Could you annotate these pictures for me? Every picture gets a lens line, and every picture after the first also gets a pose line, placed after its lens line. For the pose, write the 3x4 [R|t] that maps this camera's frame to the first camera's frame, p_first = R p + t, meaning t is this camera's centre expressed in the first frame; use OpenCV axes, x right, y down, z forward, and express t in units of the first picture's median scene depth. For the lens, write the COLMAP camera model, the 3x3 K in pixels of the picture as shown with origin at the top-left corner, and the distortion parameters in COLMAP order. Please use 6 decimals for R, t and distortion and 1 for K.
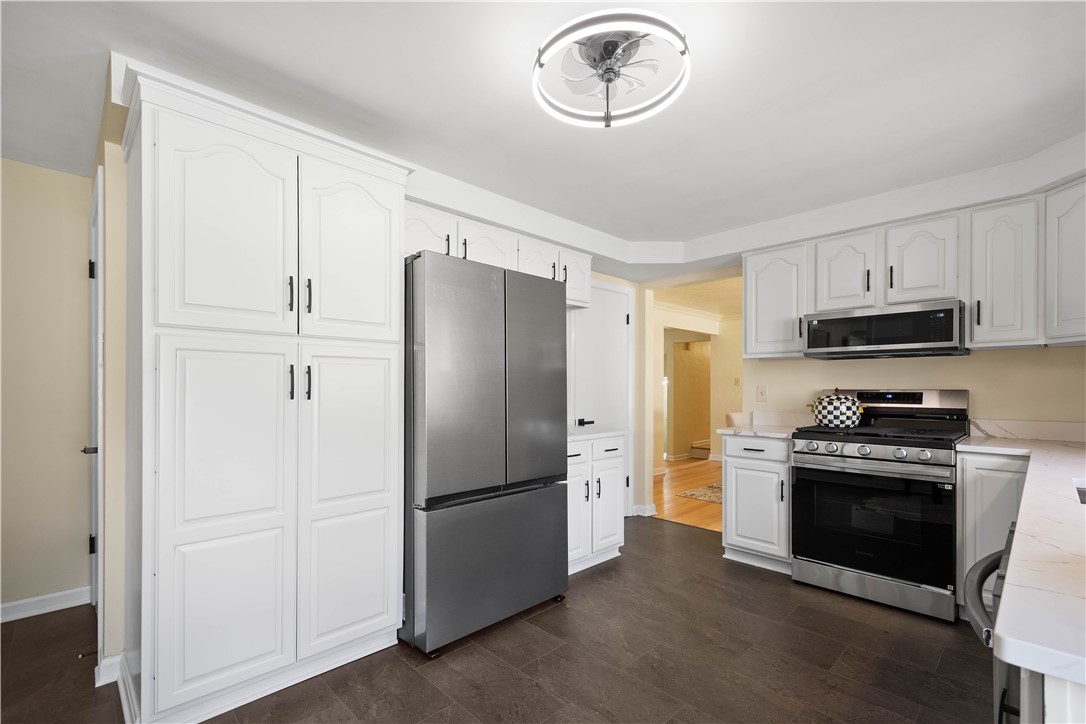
lens RADIAL K [[480.9, 0, 537.3], [0, 480.9, 392.7], [0, 0, 1]] dist [0.027838, 0.000138]
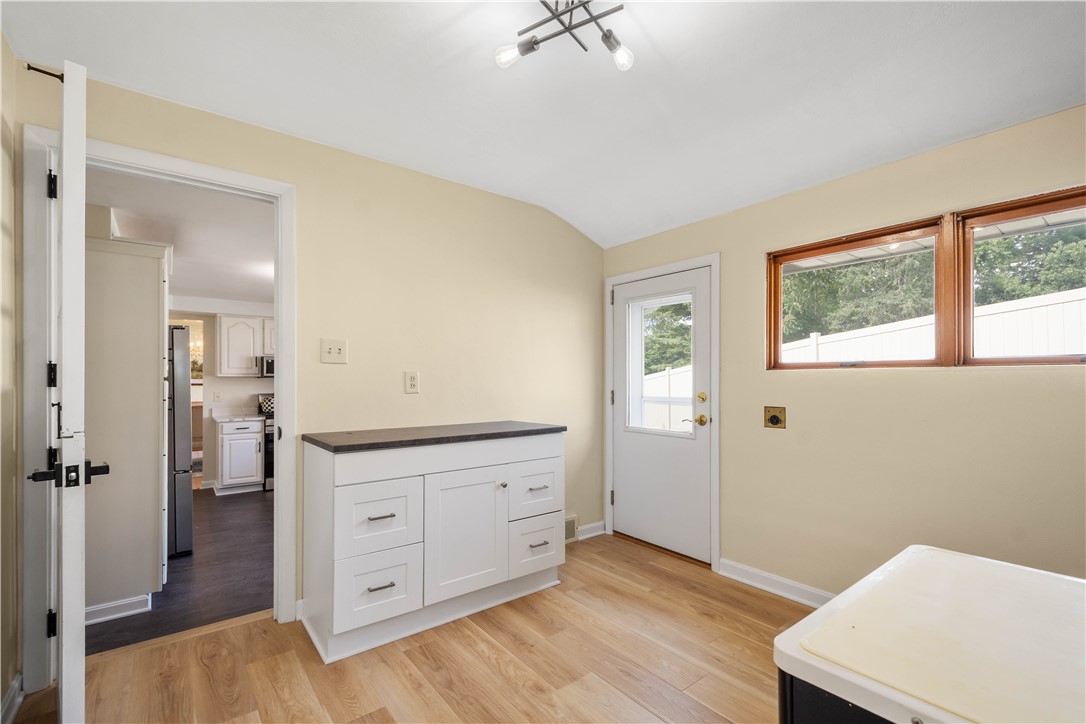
lens RADIAL K [[470.8, 0, 542.1], [0, 470.8, 379.0], [0, 0, 1]] dist [0.001843, 0.000141]
pose [[0.119425, -0.002868, 0.992839, -1.225563], [0.009904, 0.999950, 0.001698, -0.062017], [-0.992794, 0.009630, 0.119448, -0.351574]]
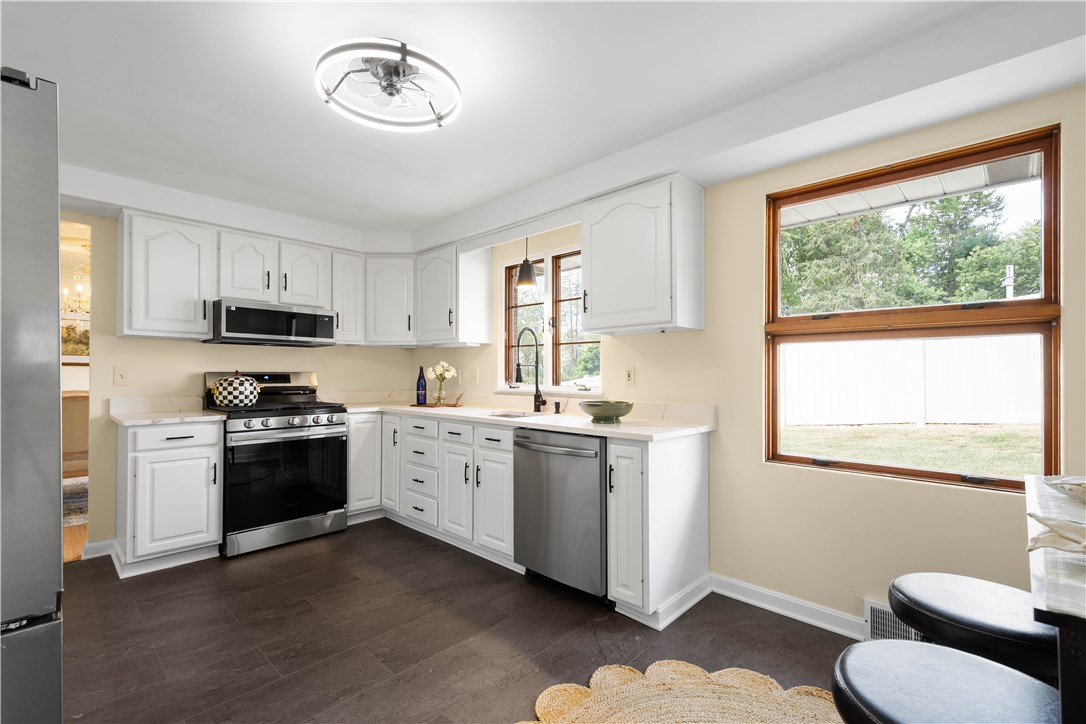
lens RADIAL K [[479.5, 0, 545.9], [0, 479.5, 372.1], [0, 0, 1]] dist [0.001410, 0.000141]
pose [[-0.027491, 0.001668, 0.999621, -0.491106], [0.006717, 0.999976, -0.001484, 0.000341], [-0.999599, 0.006673, -0.027502, 0.345678]]
